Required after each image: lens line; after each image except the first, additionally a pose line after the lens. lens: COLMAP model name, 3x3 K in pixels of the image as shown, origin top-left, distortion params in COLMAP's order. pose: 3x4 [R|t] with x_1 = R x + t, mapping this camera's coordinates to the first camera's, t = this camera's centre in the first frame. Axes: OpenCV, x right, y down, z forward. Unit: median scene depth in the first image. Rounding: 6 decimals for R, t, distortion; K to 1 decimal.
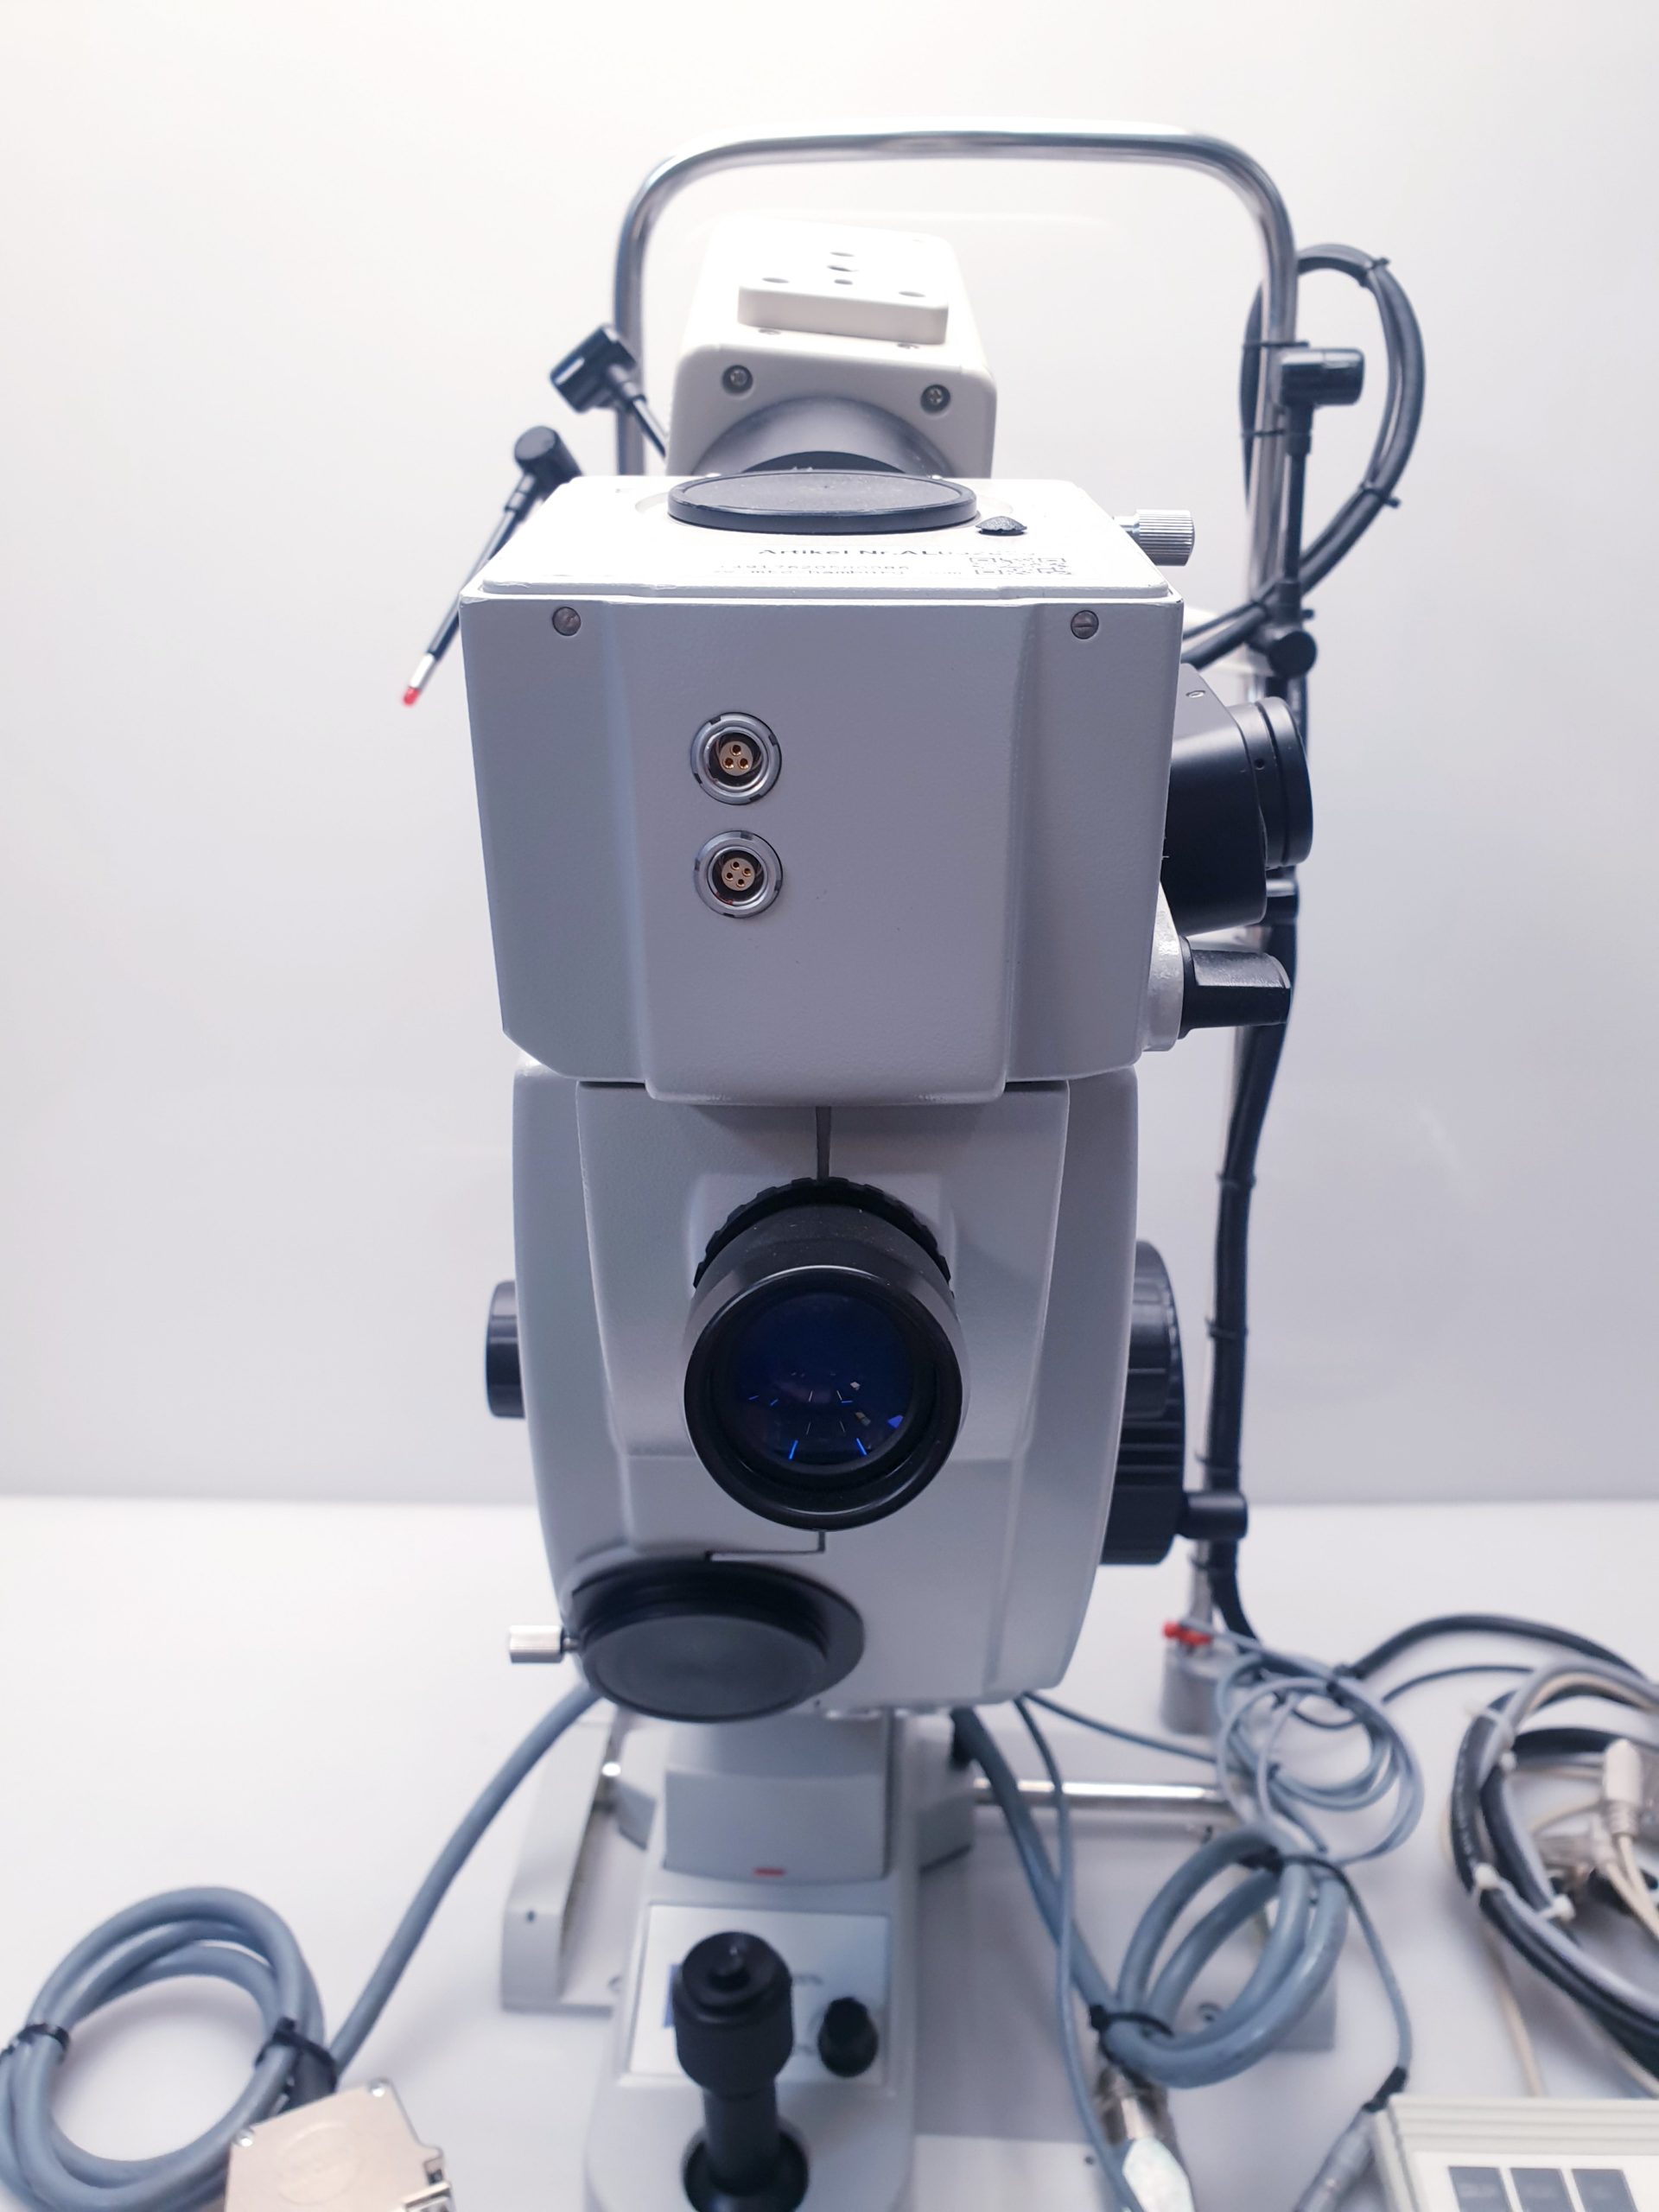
lens RADIAL K [[1756.6, 0, 825.7], [0, 1756.6, 1091.8], [0, 0, 1]] dist [-0.018306, 0.007837]
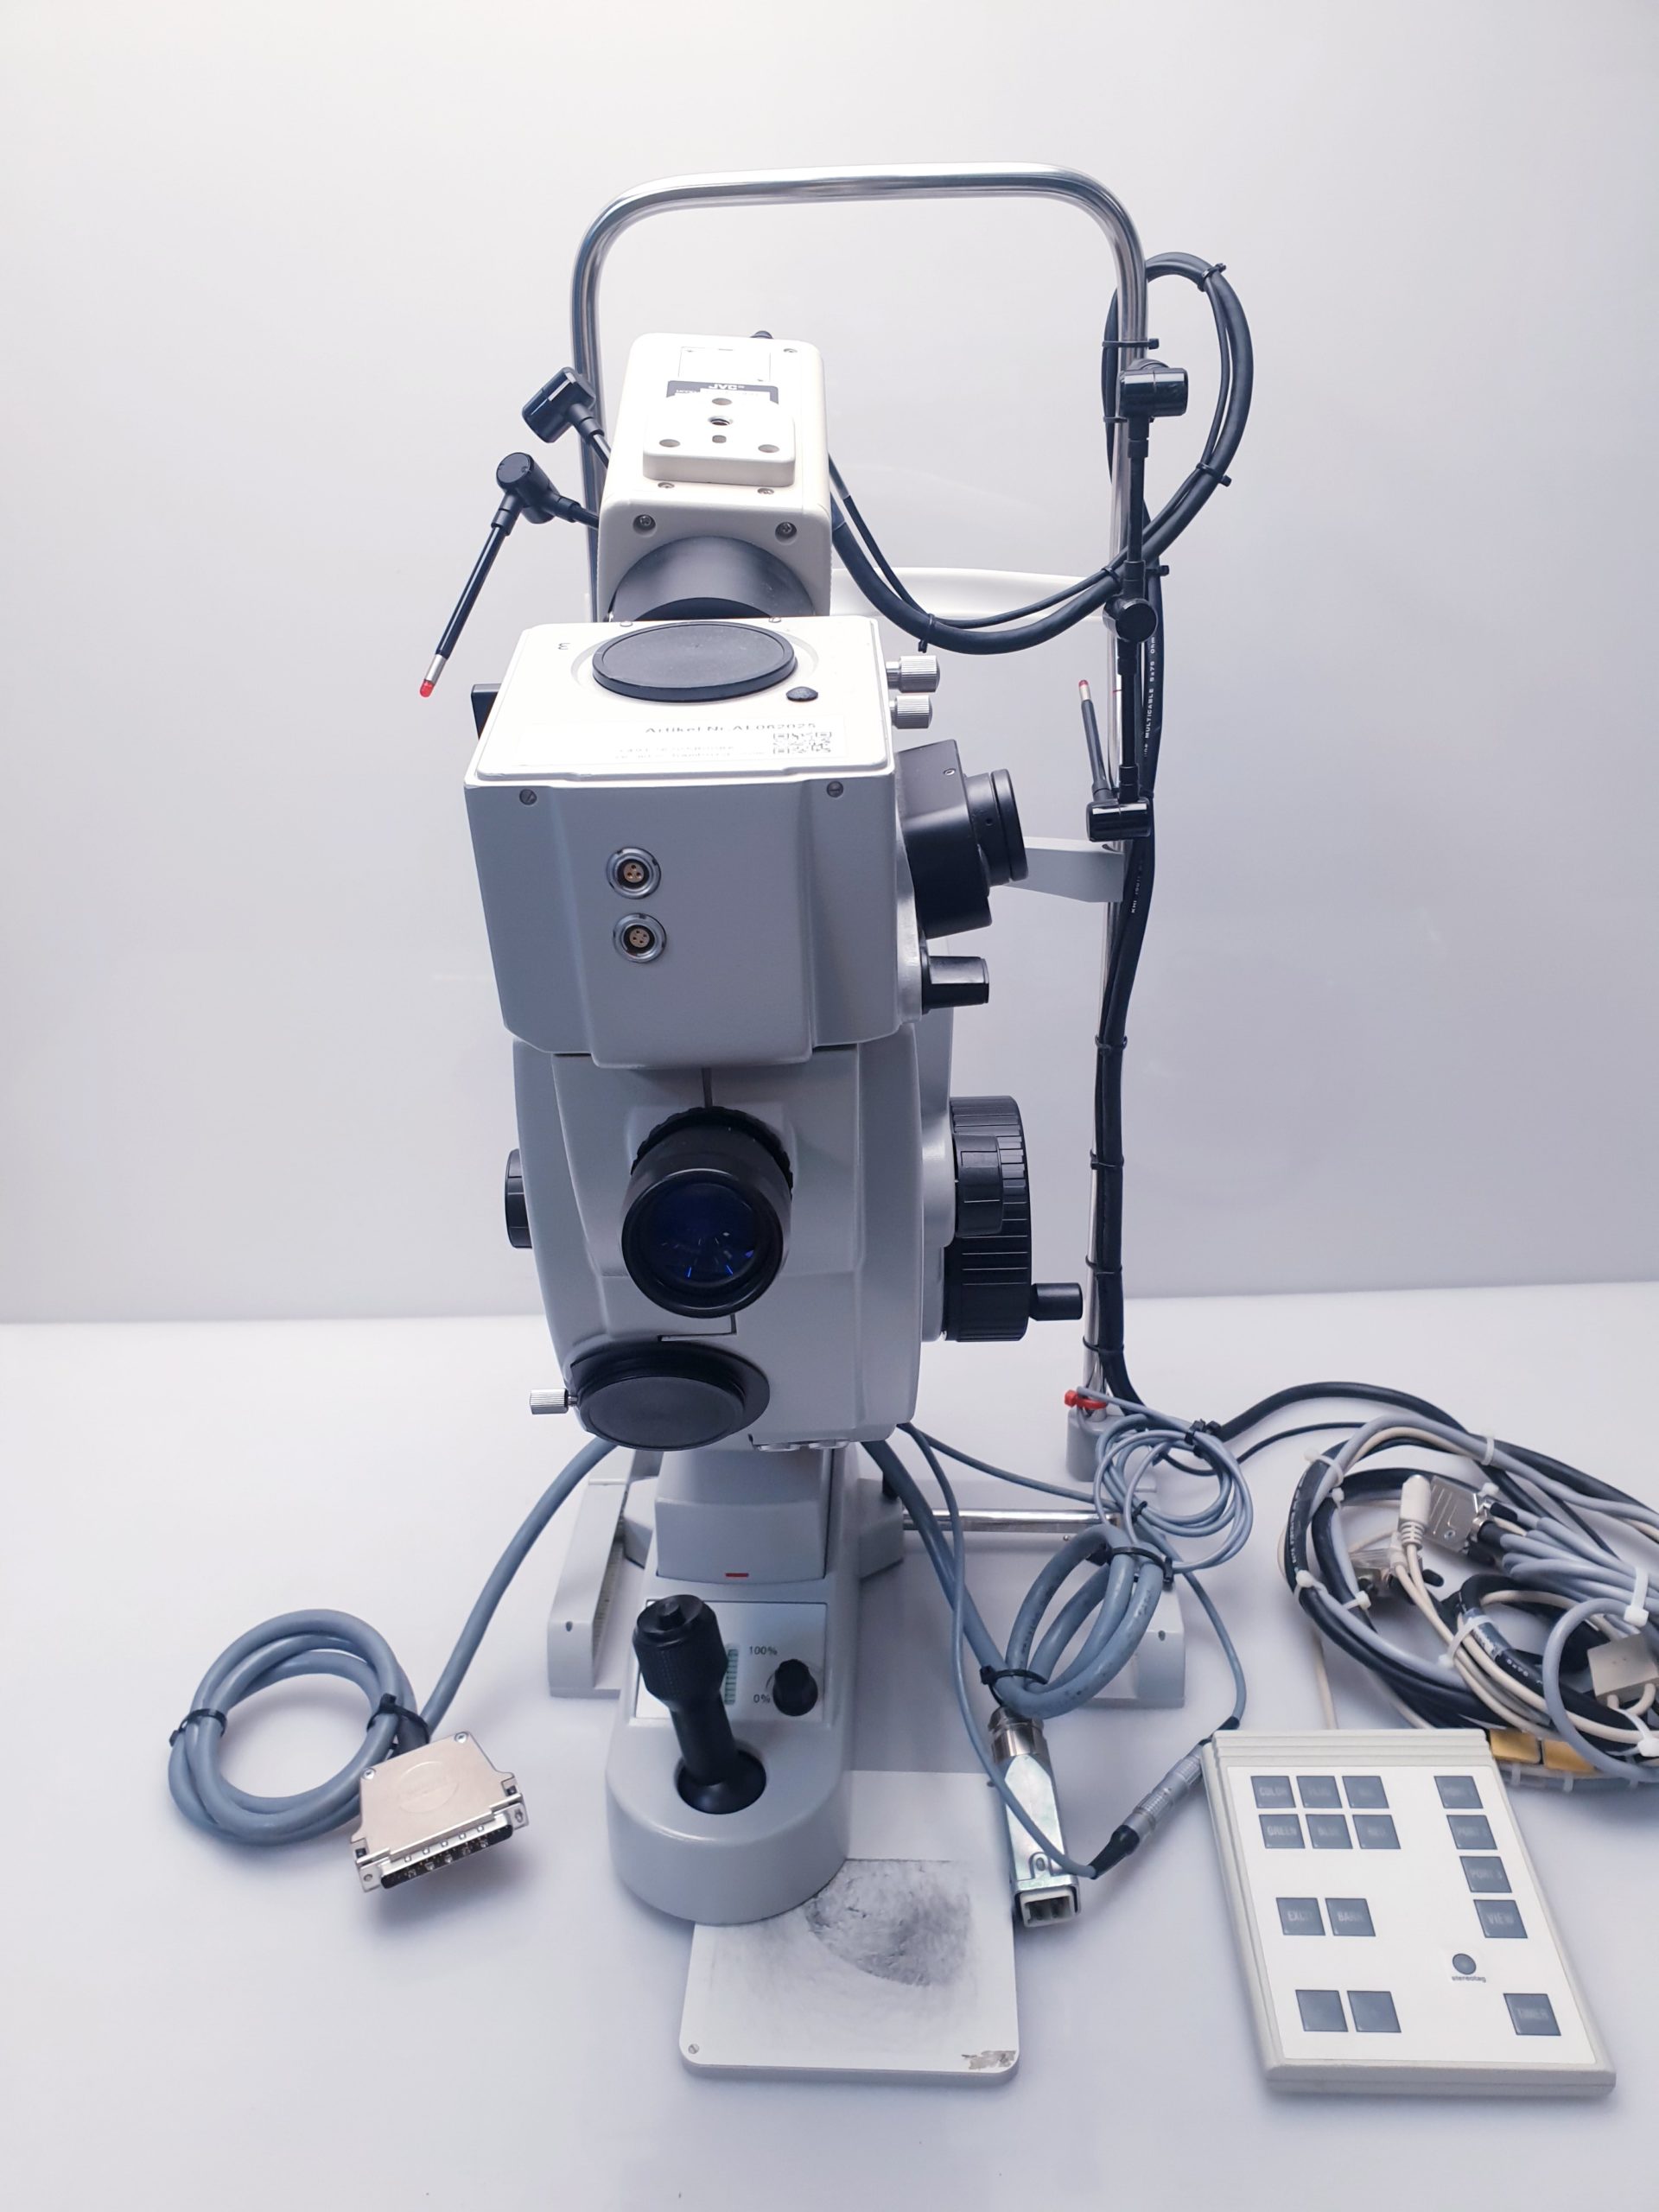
lens RADIAL K [[1756.6, 0, 822.7], [0, 1756.6, 1099.9], [0, 0, 1]] dist [-0.018306, 0.007837]
pose [[0.999374, -0.030983, -0.017059, 0.062070], [0.032654, 0.993564, 0.108465, -0.060728], [0.013589, -0.108954, 0.993954, -0.285144]]
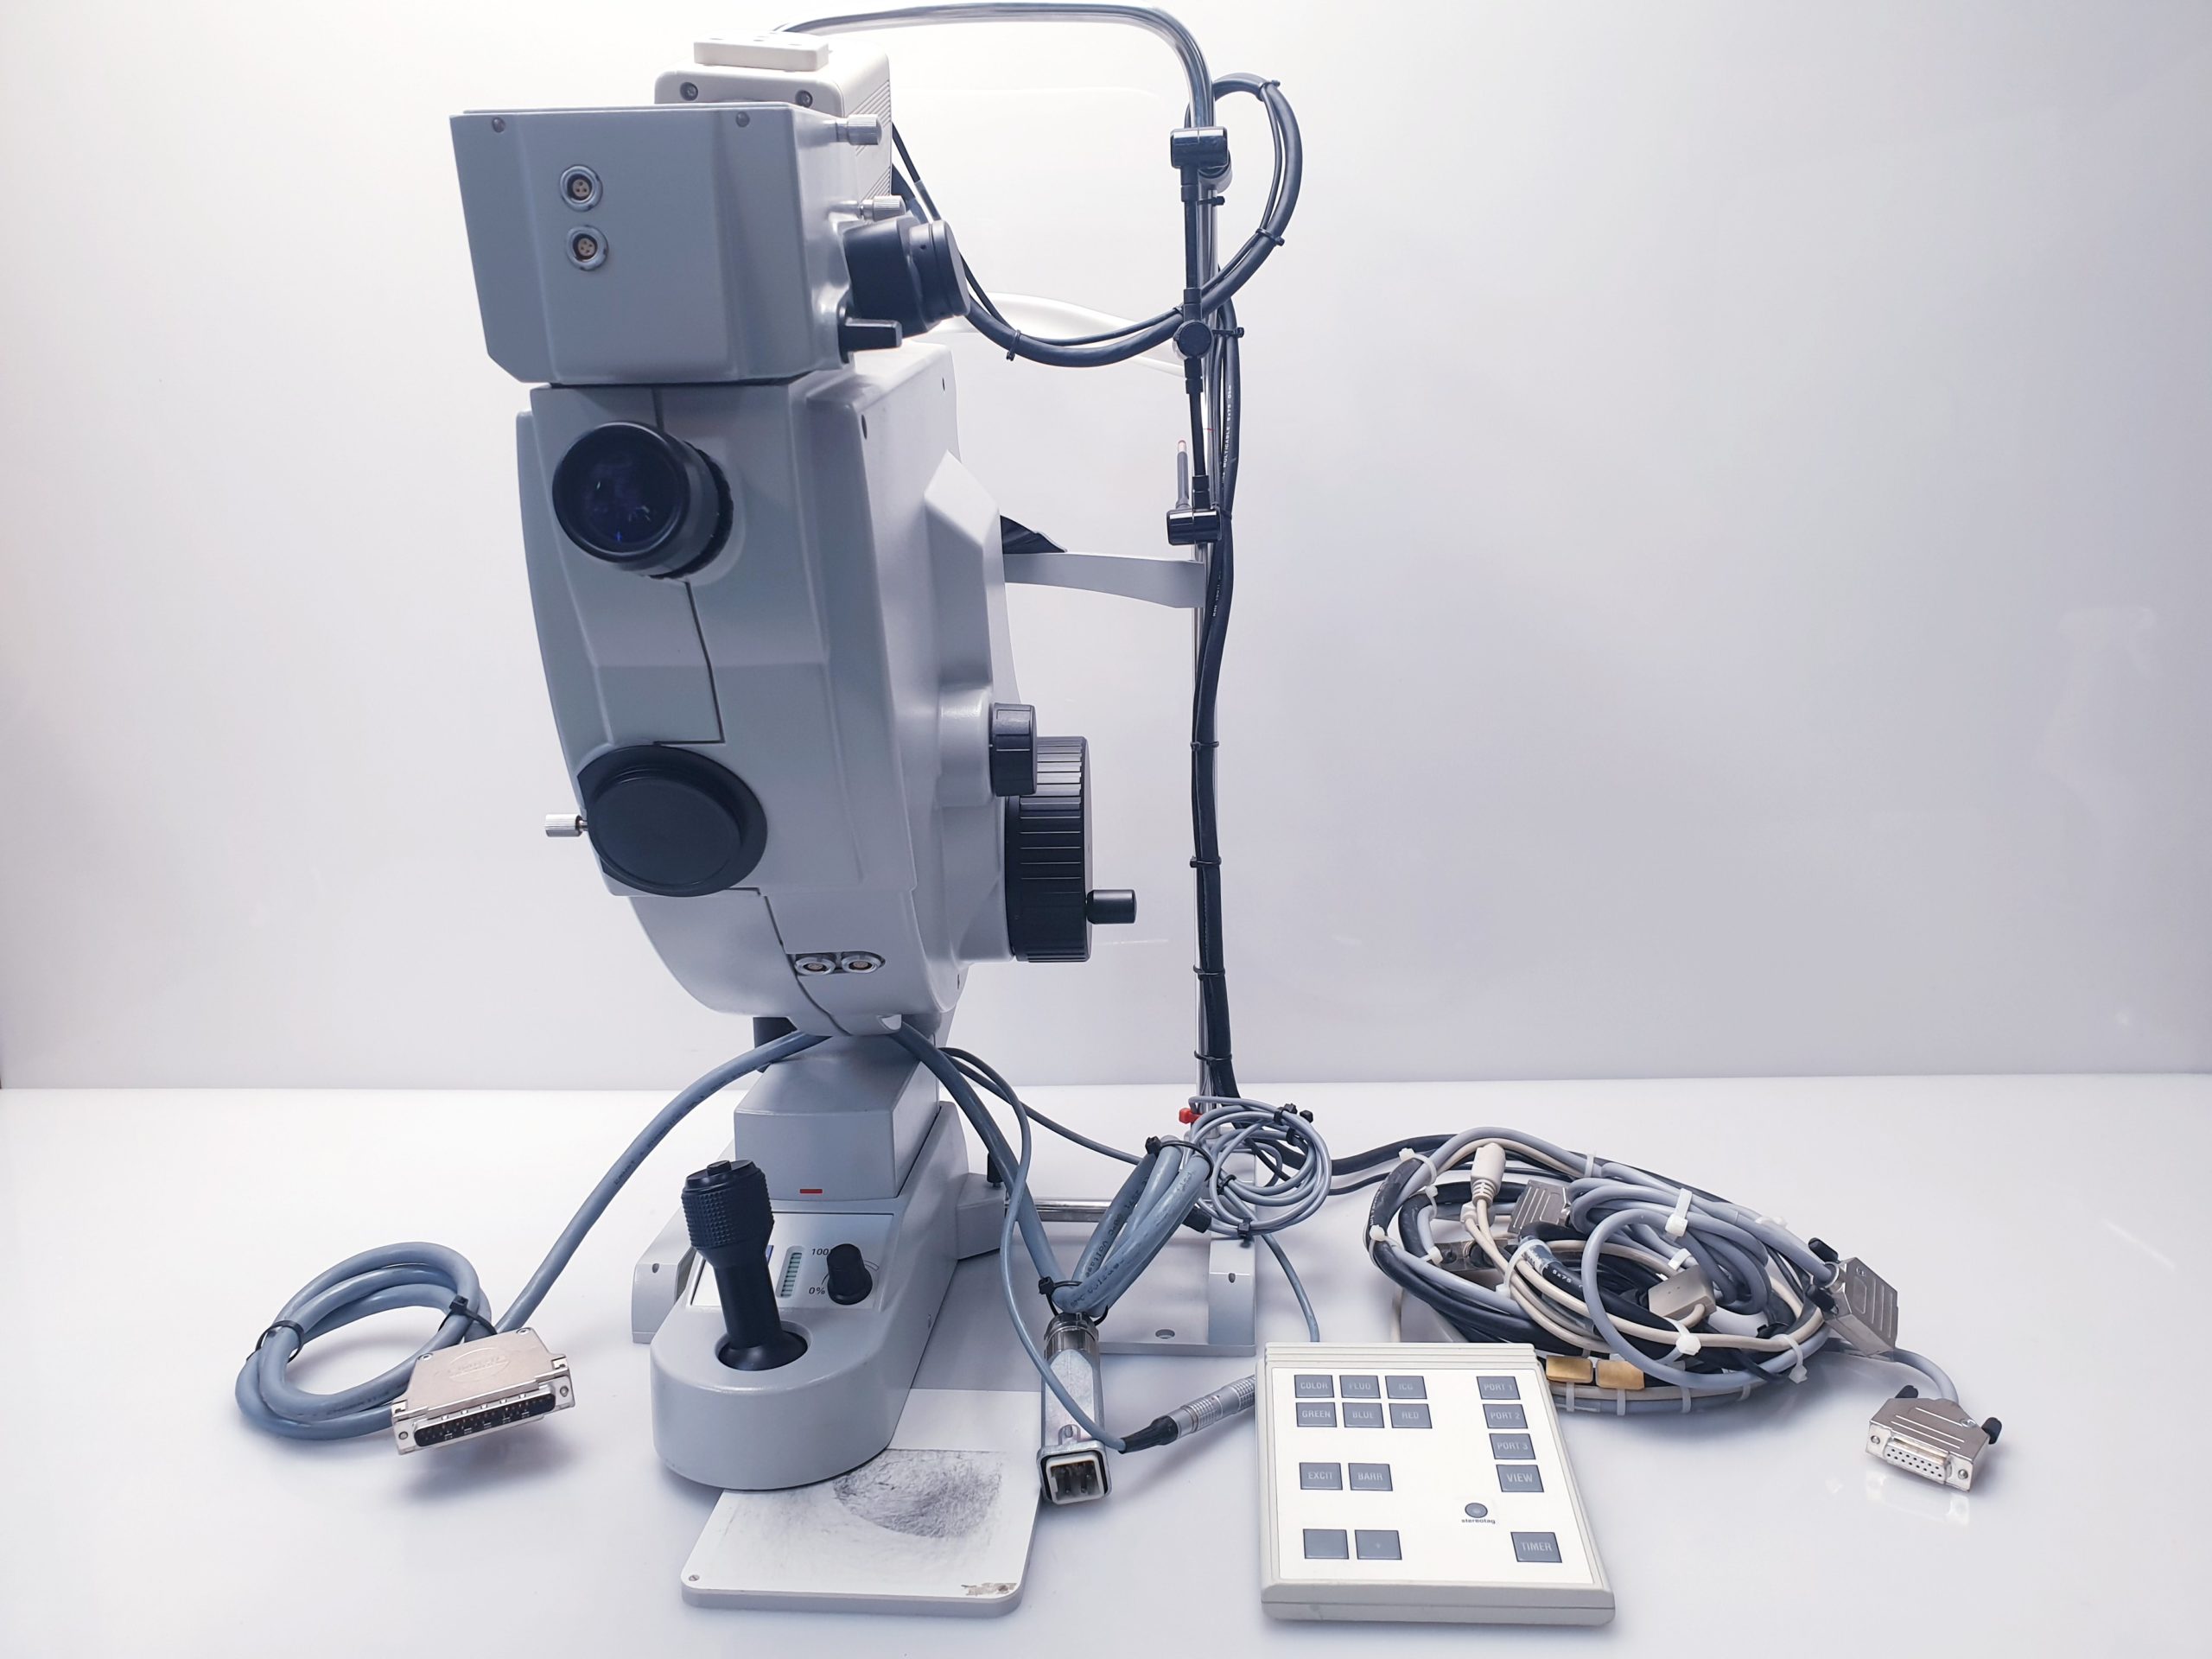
lens RADIAL K [[1756.6, 0, 1125.0], [0, 1756.6, 797.1], [0, 0, 1]] dist [-0.018306, 0.007837]
pose [[0.999240, -0.020325, -0.033265, 0.271097], [0.015665, 0.990749, -0.134803, 0.342517], [0.035698, 0.134179, 0.990314, -0.402735]]
